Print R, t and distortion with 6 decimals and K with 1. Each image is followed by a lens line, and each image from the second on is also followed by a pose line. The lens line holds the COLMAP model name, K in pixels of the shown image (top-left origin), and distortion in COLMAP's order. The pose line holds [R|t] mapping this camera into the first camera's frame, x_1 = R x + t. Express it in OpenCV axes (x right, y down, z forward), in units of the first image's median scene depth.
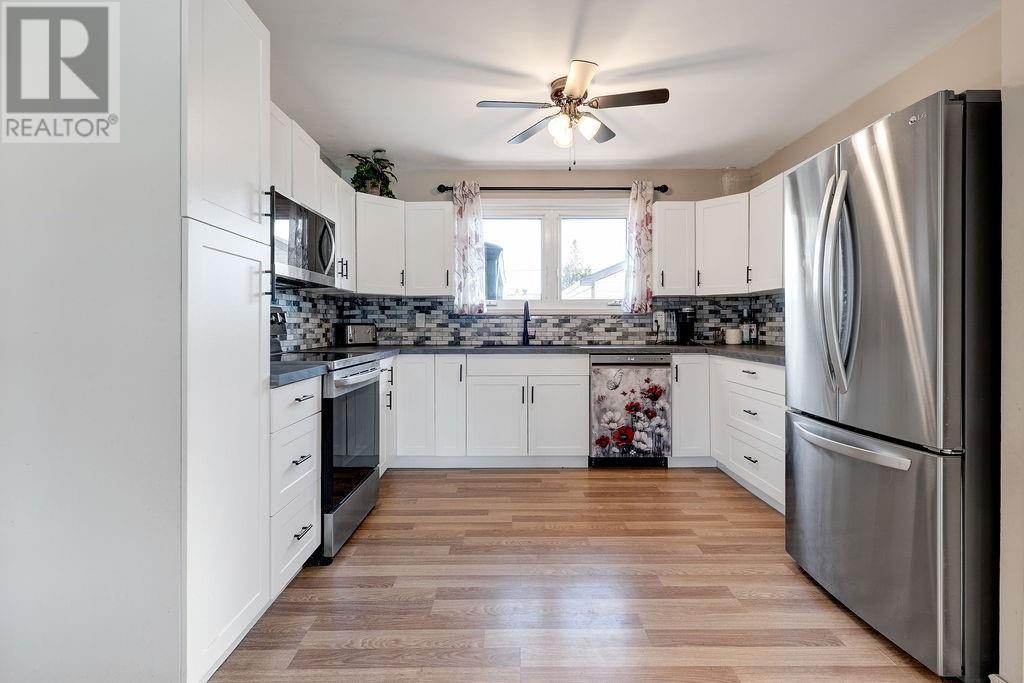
lens RADIAL K [[497.6, 0, 507.2], [0, 497.6, 326.7], [0, 0, 1]] dist [-0.001193, -0.000084]
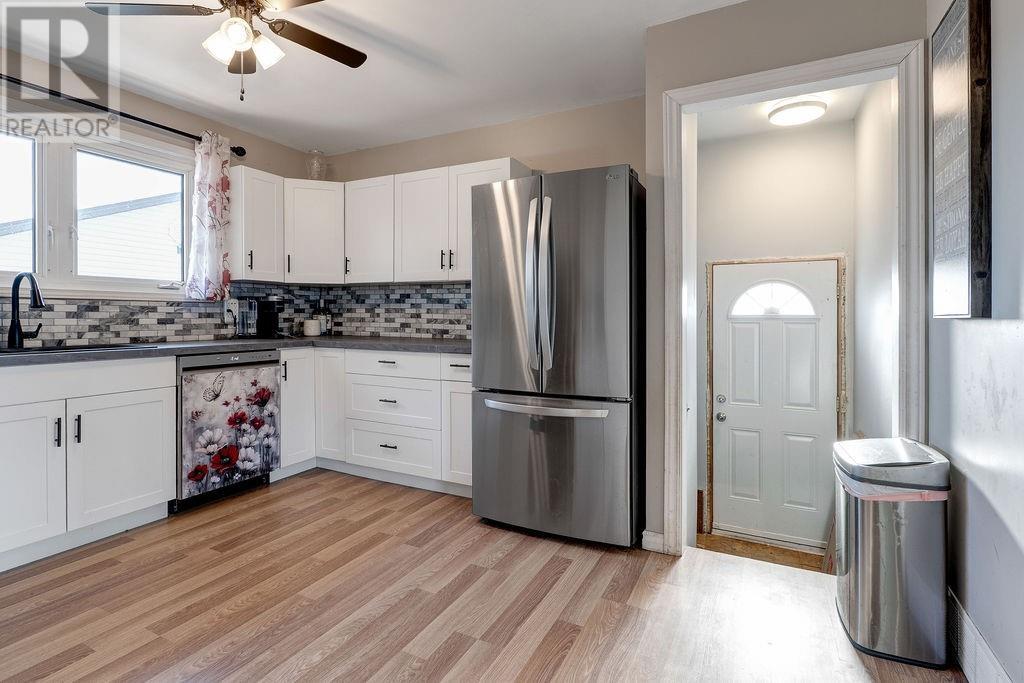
lens RADIAL K [[497.6, 0, 516.7], [0, 497.6, 314.7], [0, 0, 1]] dist [-0.001193, -0.000084]
pose [[0.444694, 0.005880, 0.895663, -0.240758], [0.000101, 0.999978, -0.006615, 0.001119], [-0.895683, 0.003032, 0.444683, 0.232985]]
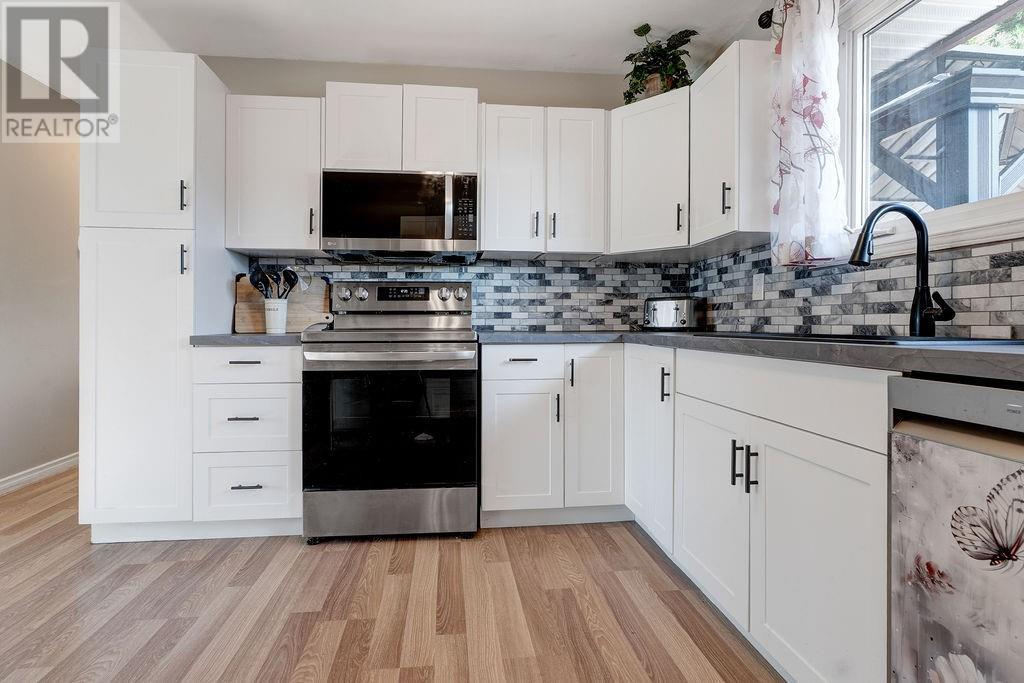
lens RADIAL K [[497.6, 0, 494.1], [0, 497.6, 326.1], [0, 0, 1]] dist [-0.001193, -0.000084]
pose [[0.101101, 0.006481, -0.994855, 0.364835], [-0.000539, 0.999979, 0.006459, 0.028940], [0.994876, -0.000117, 0.101103, 0.729556]]
